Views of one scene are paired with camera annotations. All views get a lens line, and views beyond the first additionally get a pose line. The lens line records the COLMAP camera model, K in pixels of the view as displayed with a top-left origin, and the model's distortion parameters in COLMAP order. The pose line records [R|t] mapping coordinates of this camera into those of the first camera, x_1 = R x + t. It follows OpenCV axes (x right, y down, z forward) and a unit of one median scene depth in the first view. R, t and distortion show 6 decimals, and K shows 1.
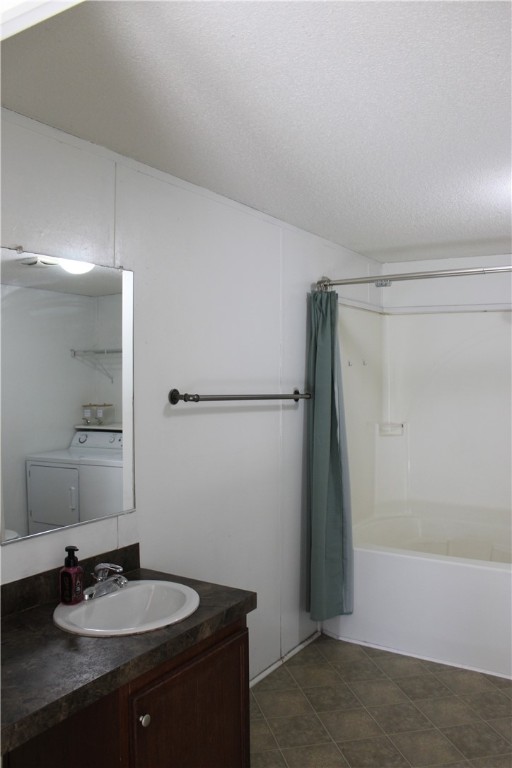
lens RADIAL K [[626.5, 0, 258.5], [0, 626.5, 378.6], [0, 0, 1]] dist [-0.136400, 0.055717]
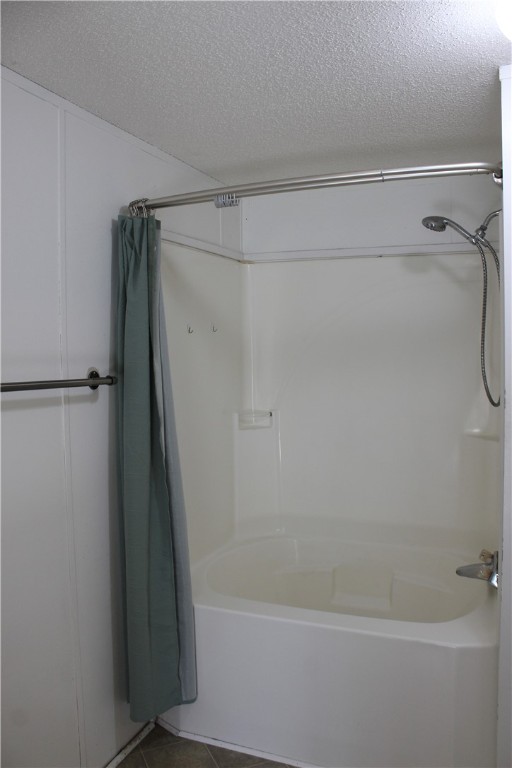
lens RADIAL K [[626.5, 0, 254.7], [0, 626.5, 388.4], [0, 0, 1]] dist [-0.136400, 0.055717]
pose [[0.985848, -0.027749, 0.165330, 0.114757], [0.017961, 0.998012, 0.060404, 0.000603], [-0.166677, -0.056579, 0.984387, 0.347347]]
